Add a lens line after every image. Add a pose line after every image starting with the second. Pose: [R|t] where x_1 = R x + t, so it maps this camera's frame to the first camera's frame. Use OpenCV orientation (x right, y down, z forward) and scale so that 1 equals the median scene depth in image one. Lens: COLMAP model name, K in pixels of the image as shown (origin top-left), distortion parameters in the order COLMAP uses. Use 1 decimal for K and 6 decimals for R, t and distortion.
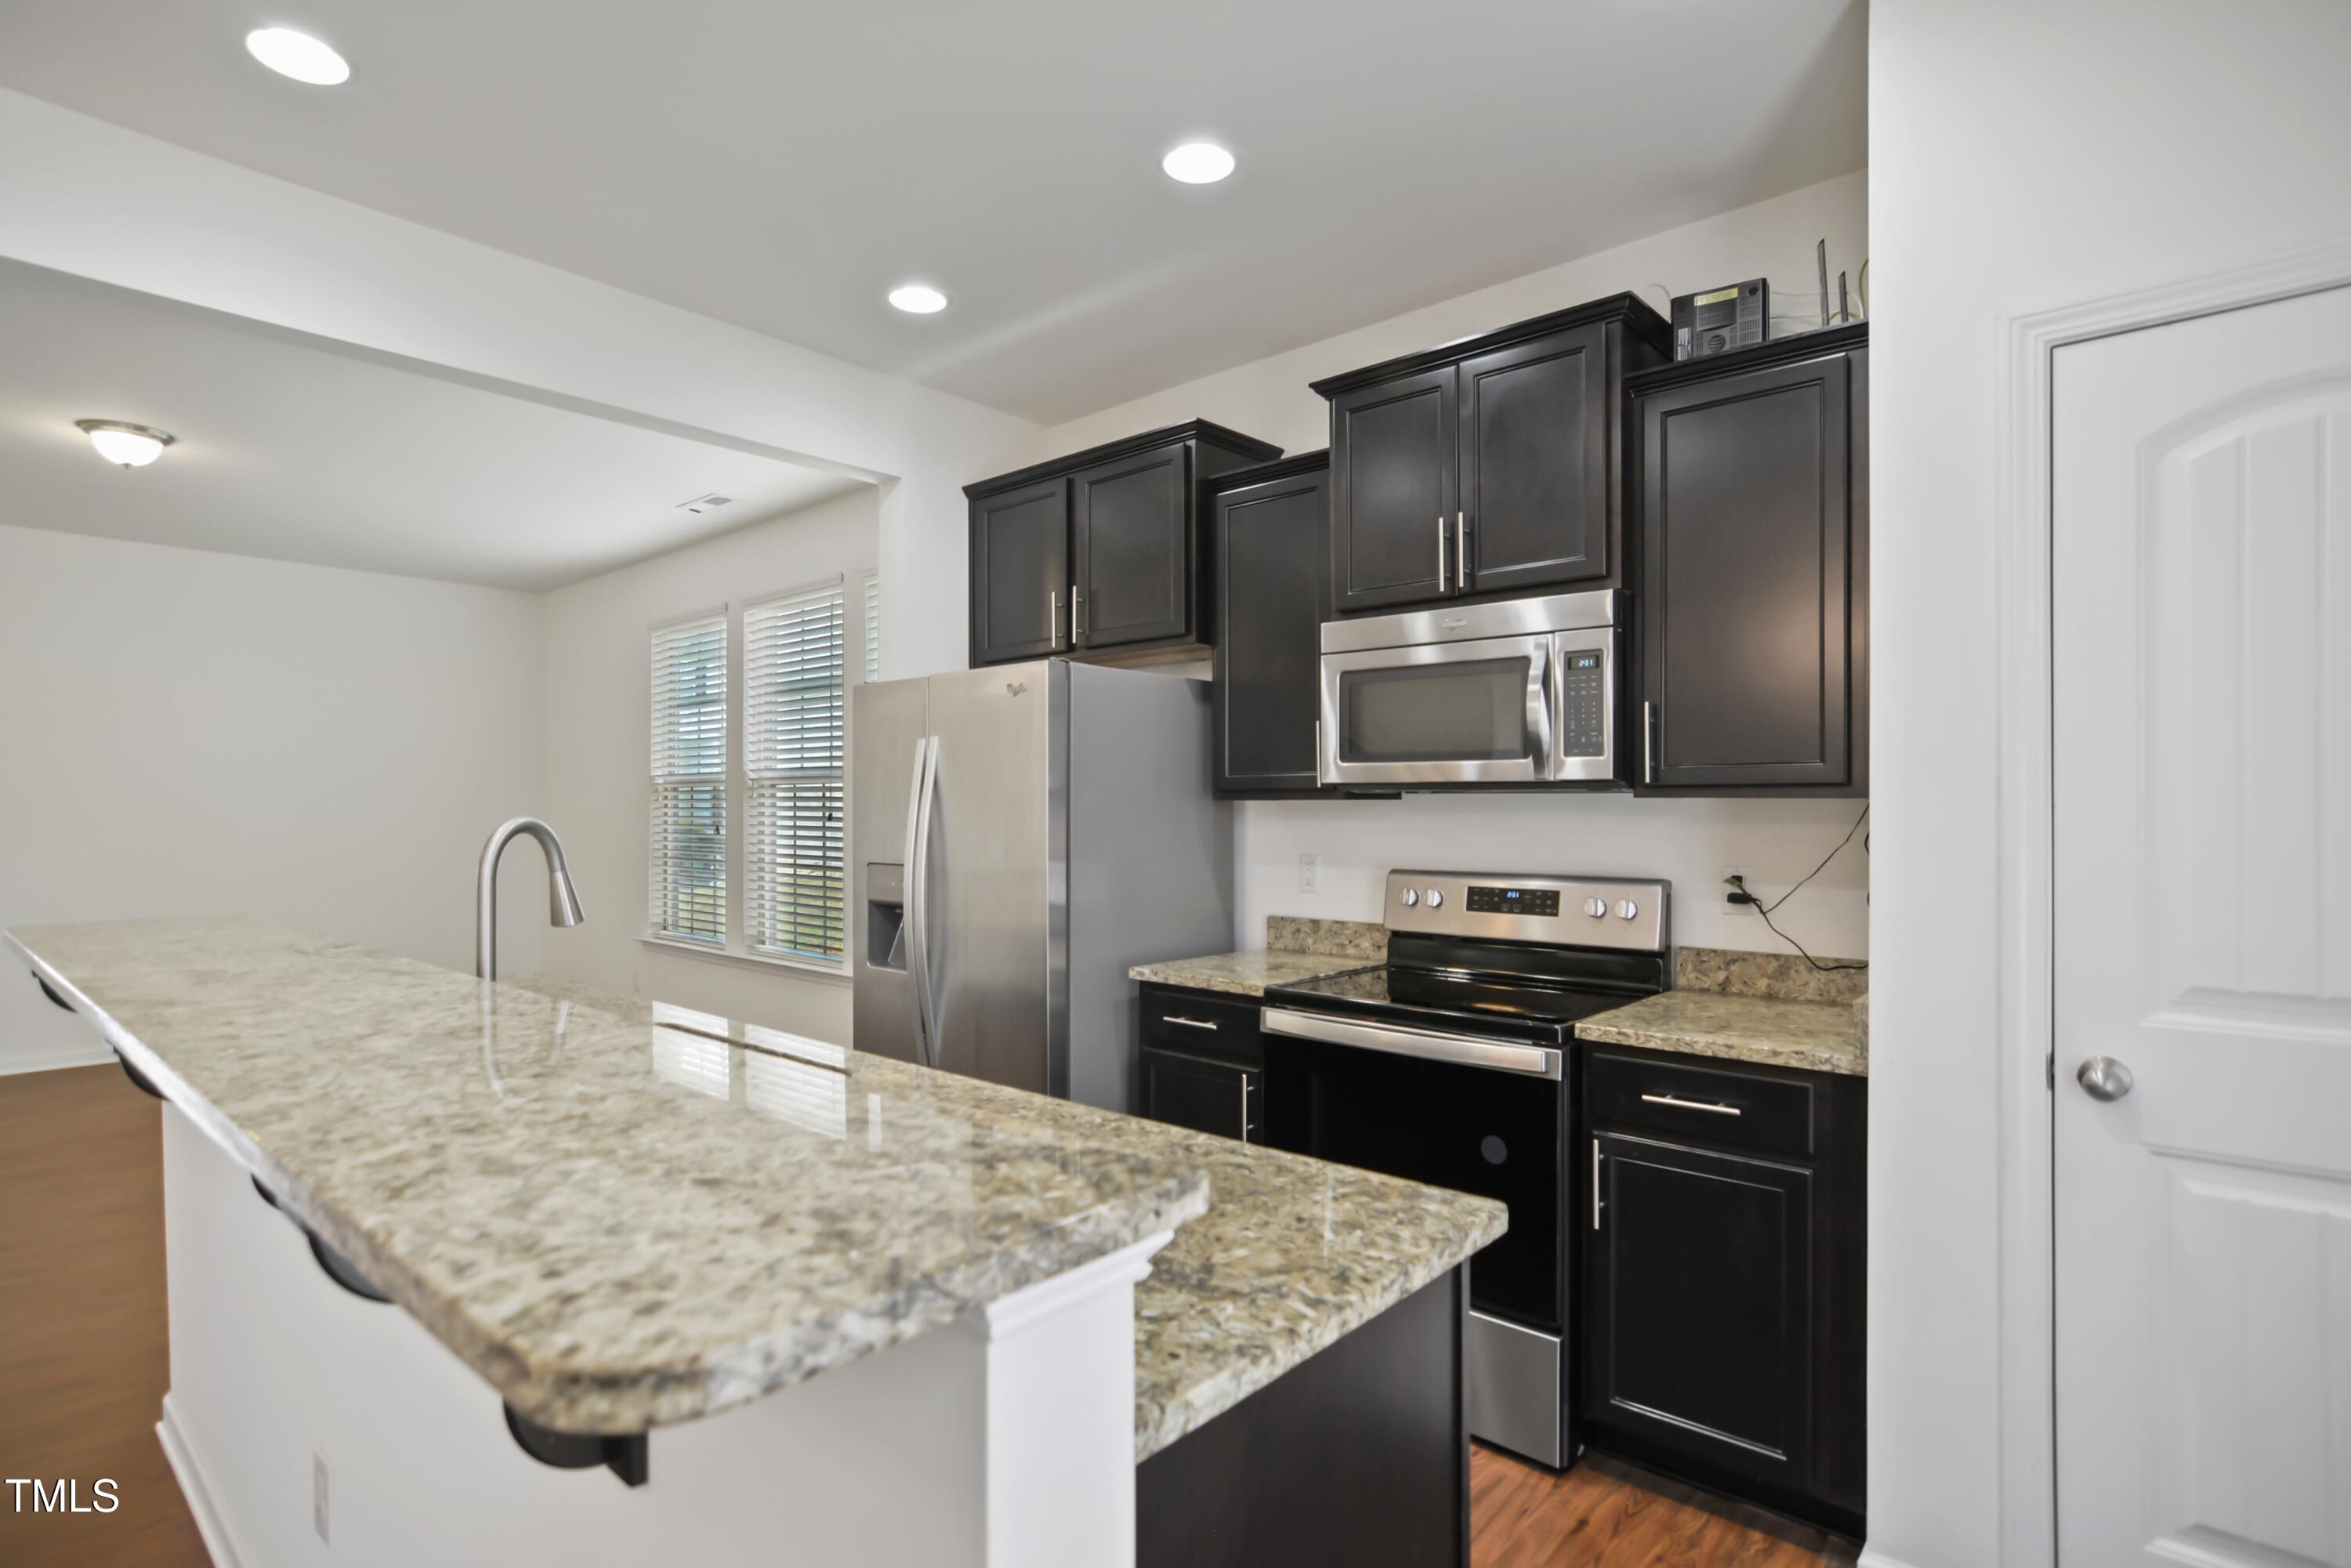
lens RADIAL K [[1167.4, 0, 1168.5], [0, 1167.4, 795.8], [0, 0, 1]] dist [-0.022671, 0.004479]
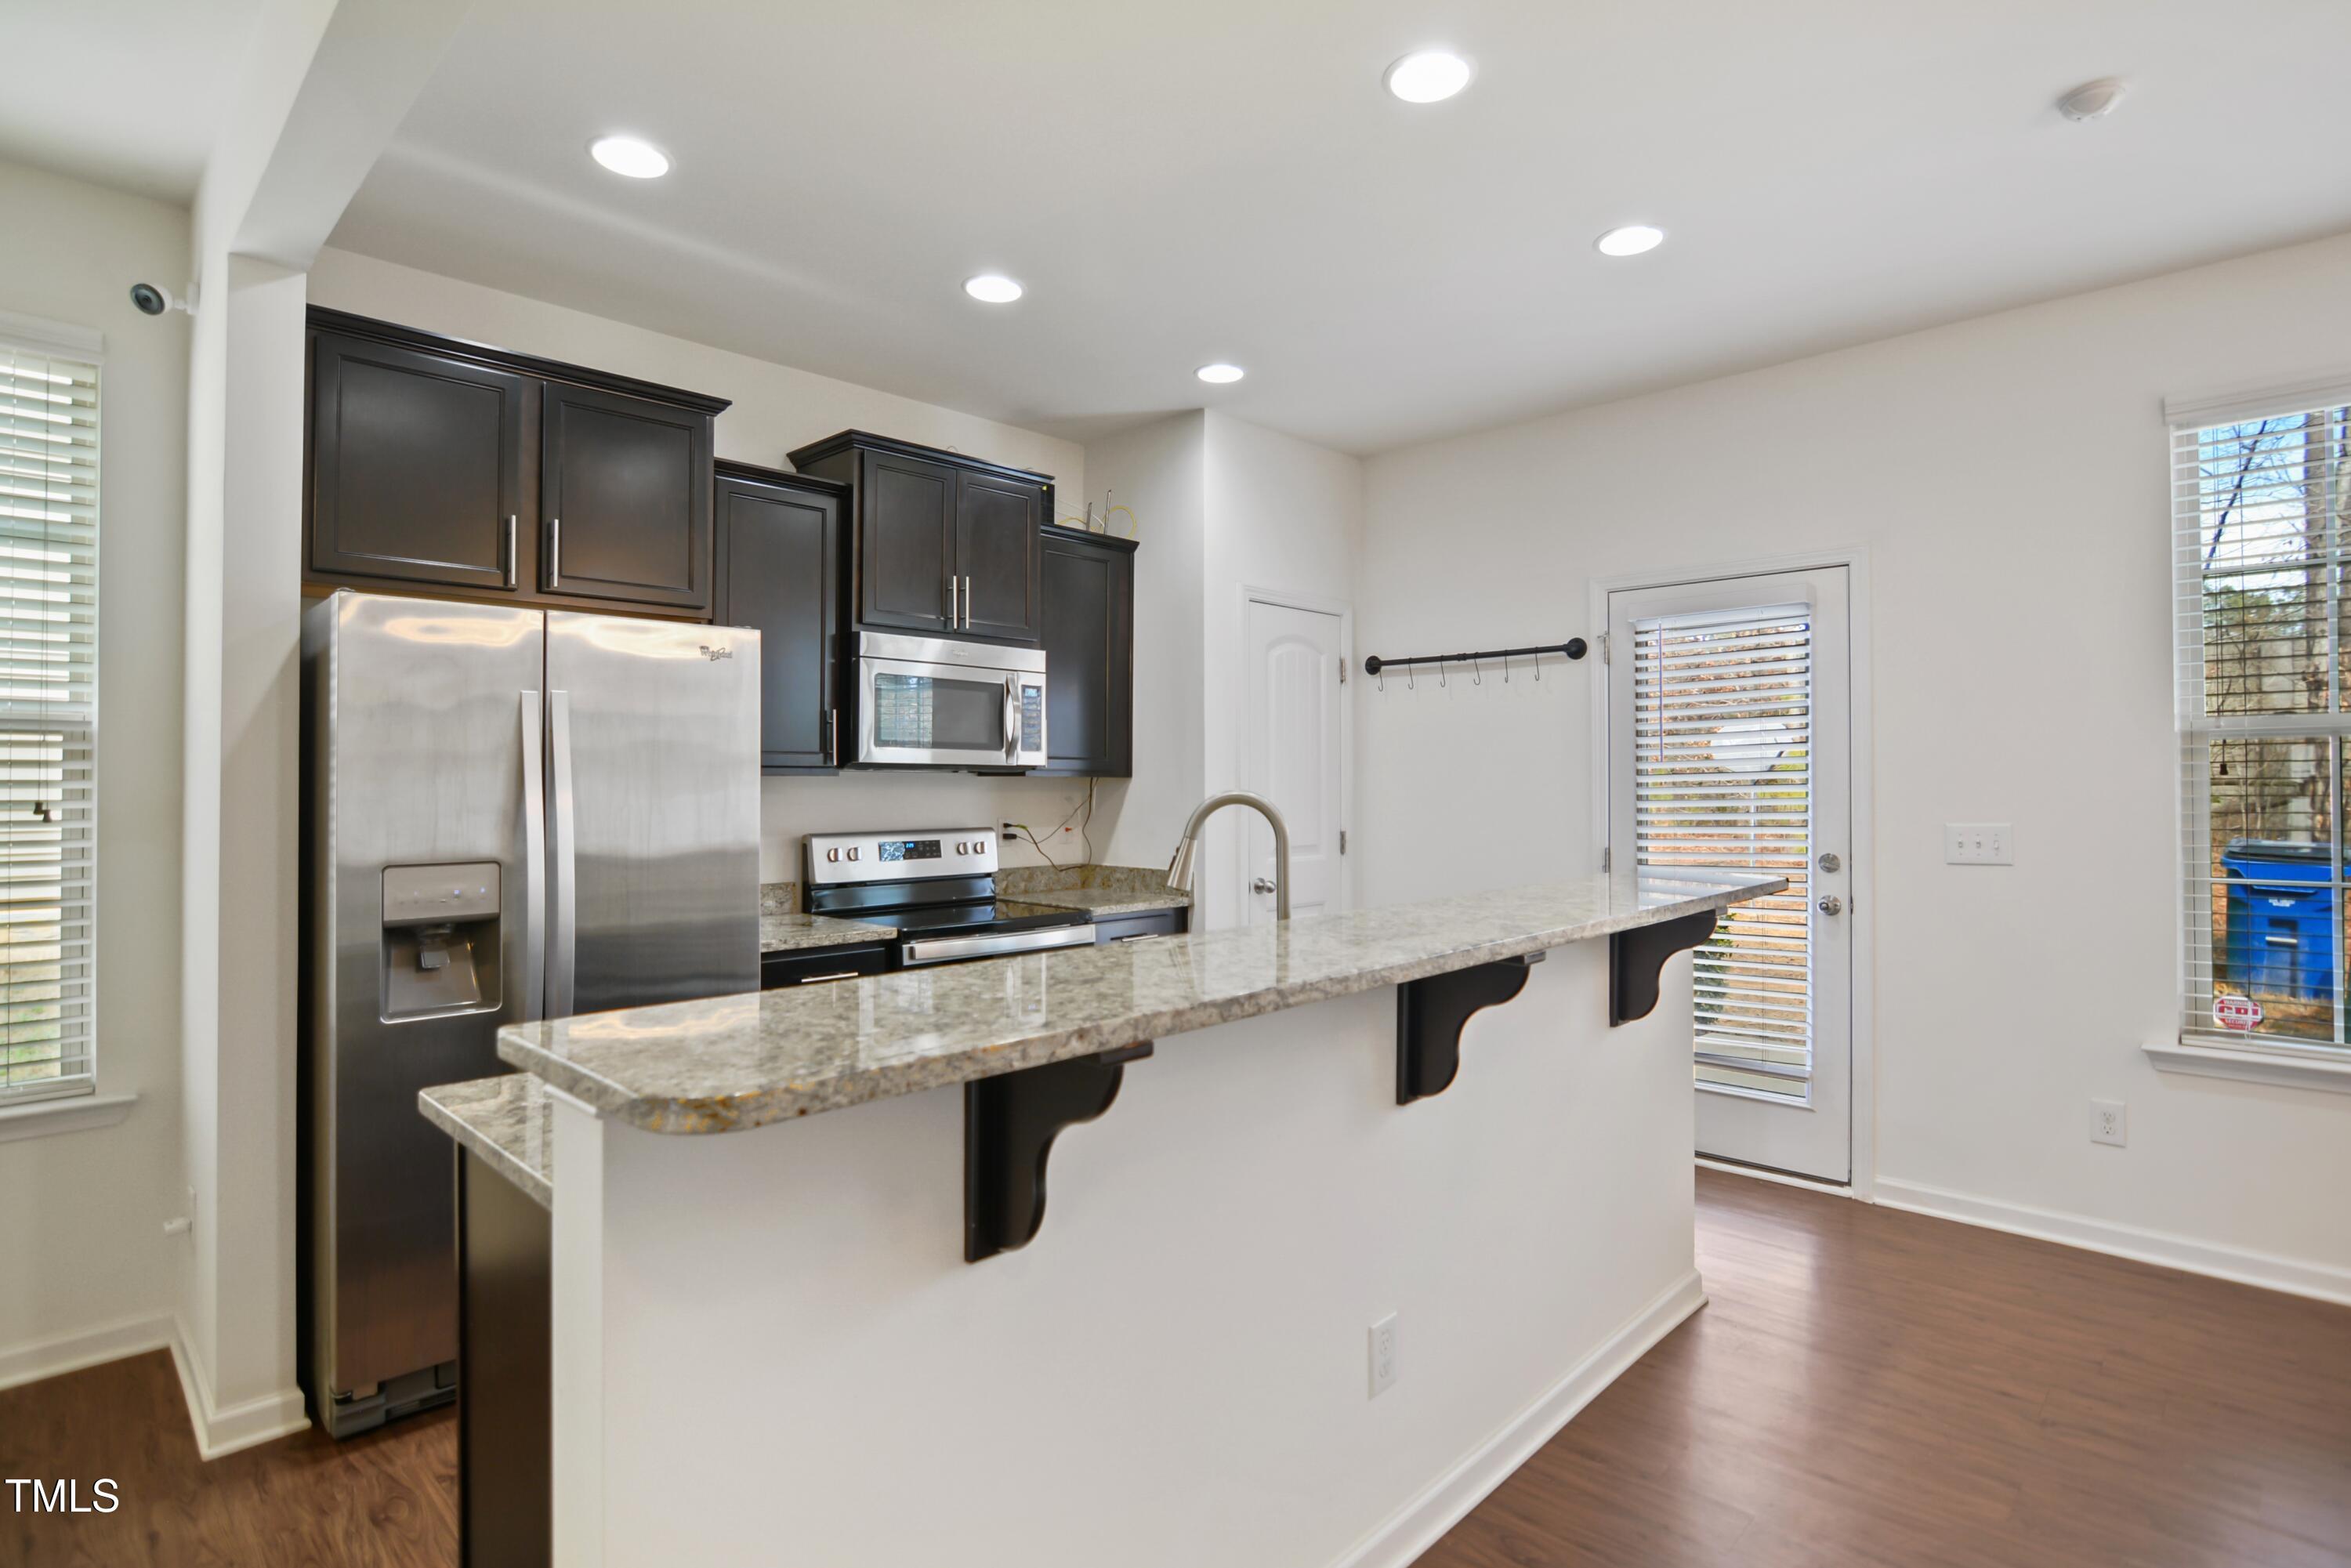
lens RADIAL K [[1167.4, 0, 1154.6], [0, 1167.4, 767.7], [0, 0, 1]] dist [-0.022671, 0.004479]
pose [[0.054197, 0.010596, 0.998474, -1.068698], [-0.009627, 0.999903, -0.010088, 0.003863], [-0.998484, -0.009066, 0.054294, 0.635030]]
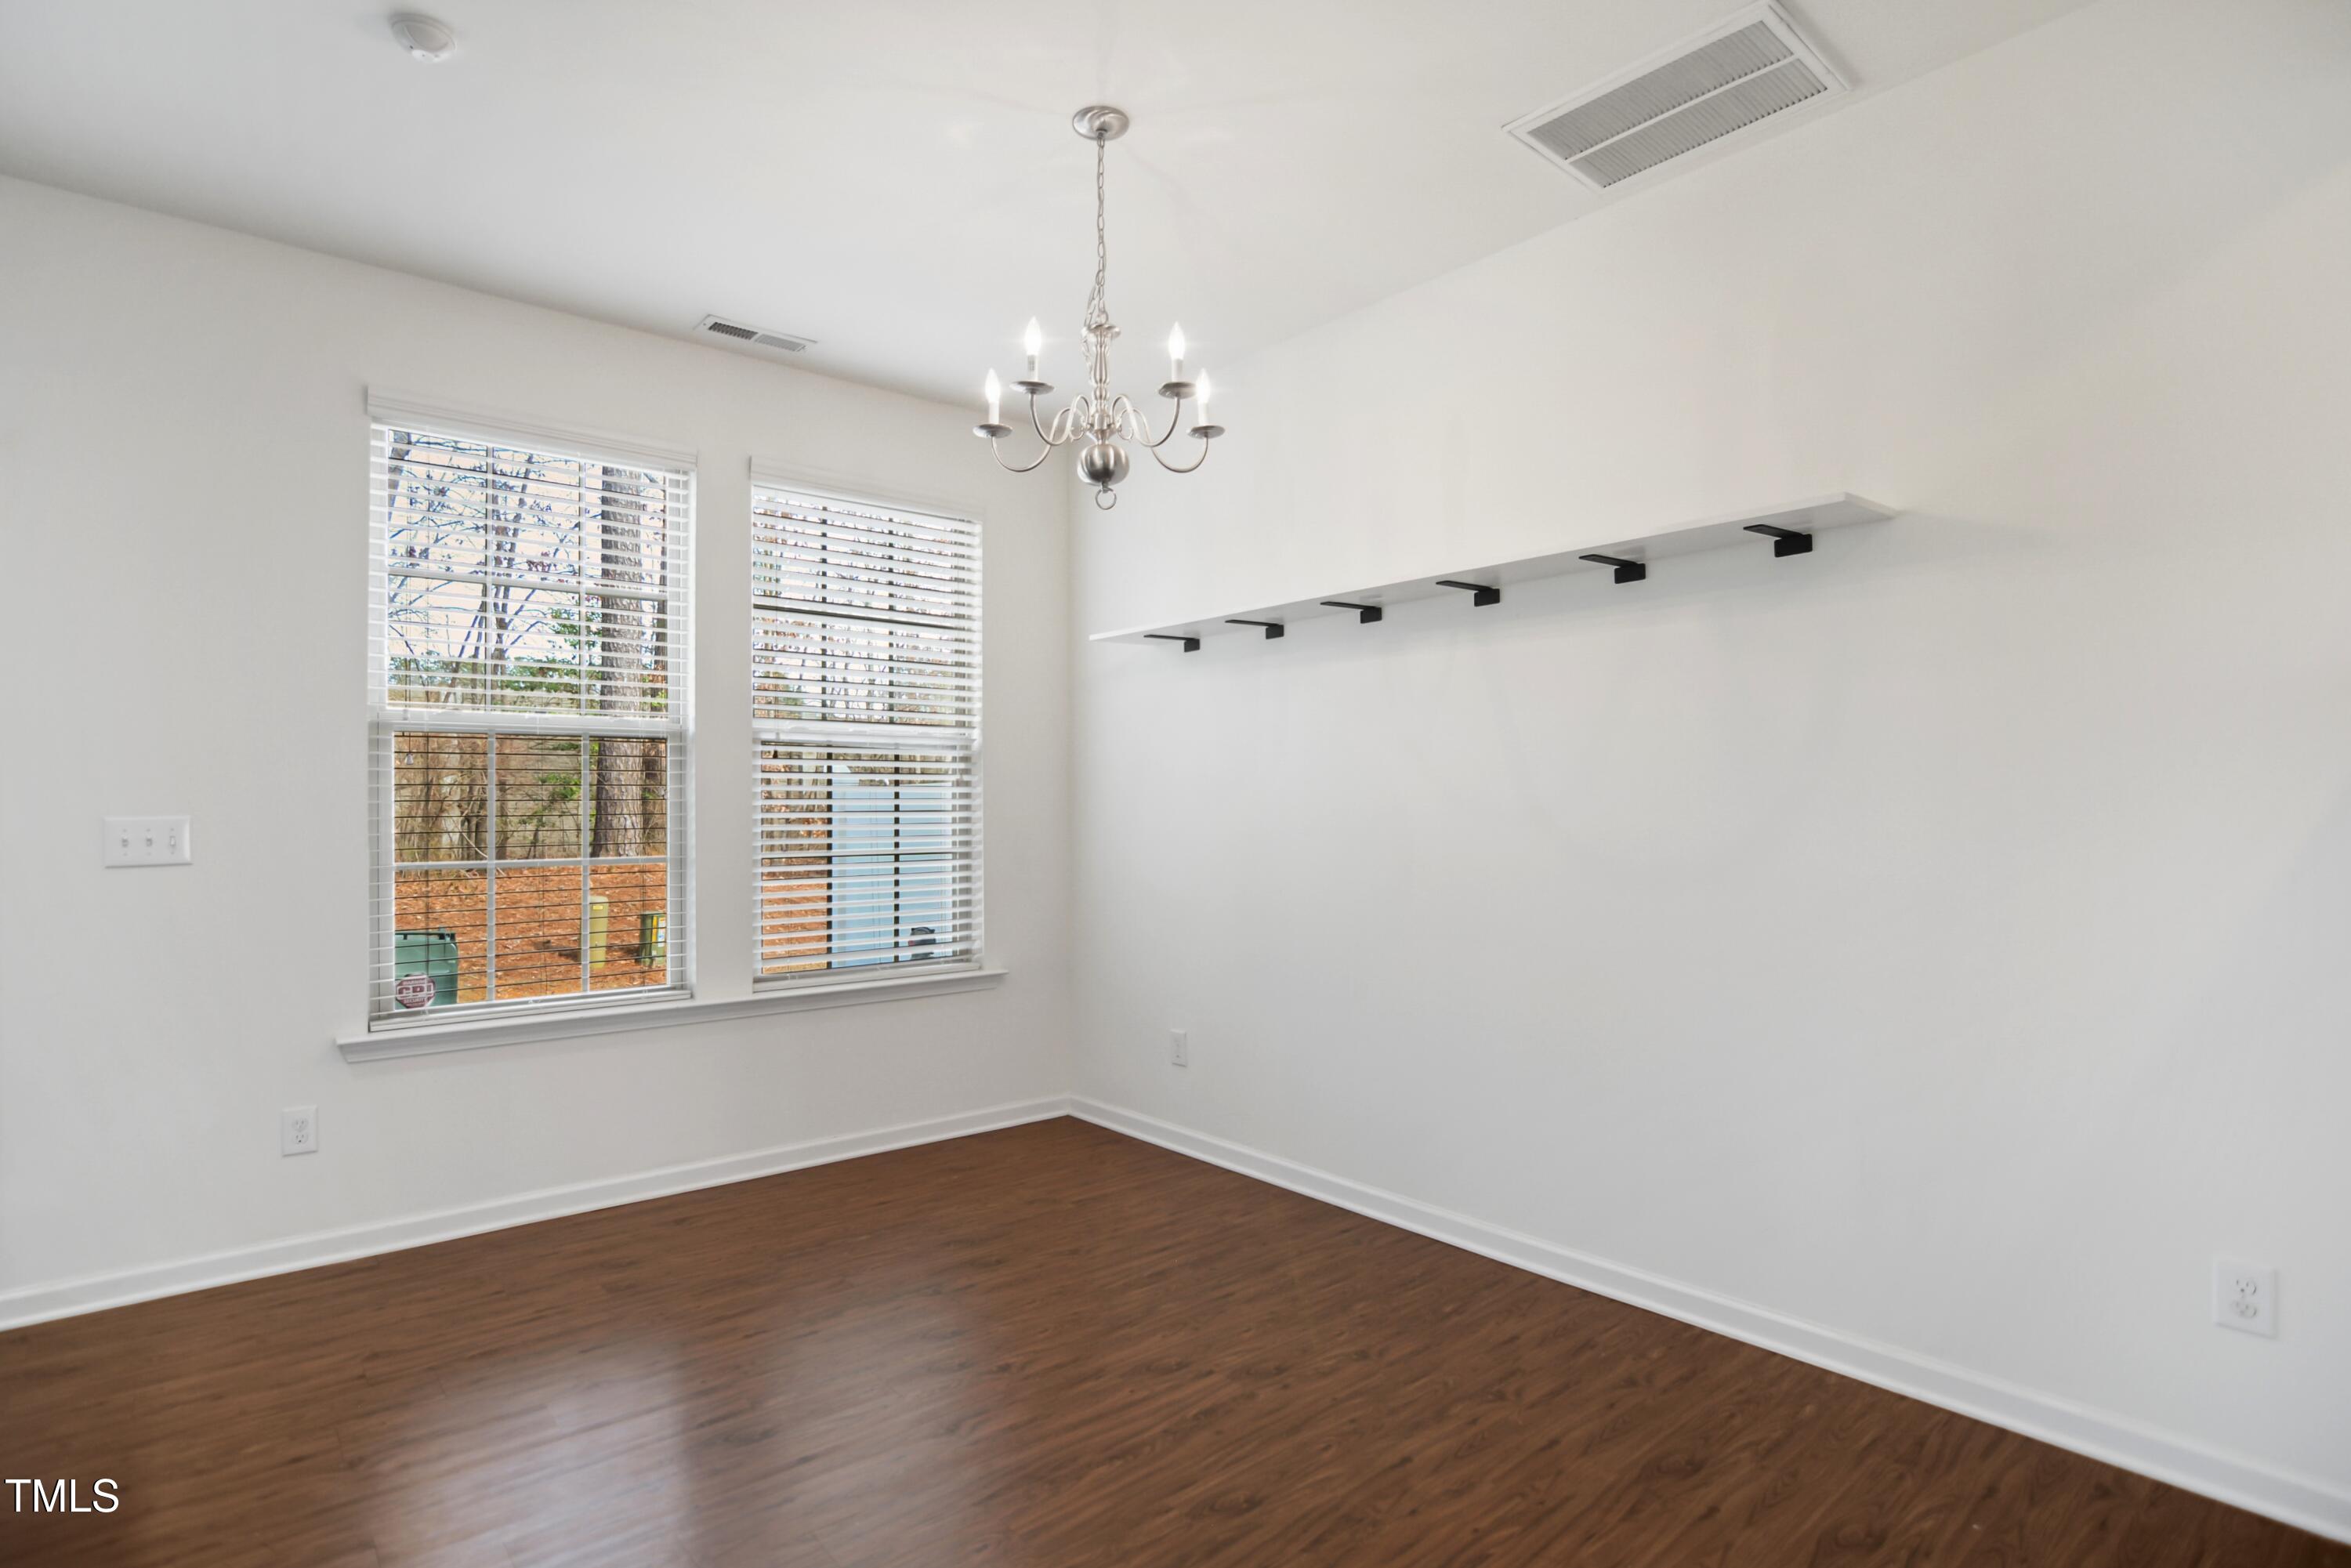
lens RADIAL K [[1167.4, 0, 1161.1], [0, 1167.4, 795.2], [0, 0, 1]] dist [-0.022671, 0.004479]
pose [[-0.989683, 0.004181, 0.143210, -0.843491], [0.000337, 0.999639, -0.026858, 0.047546], [-0.143271, -0.026533, -0.989328, 0.700447]]
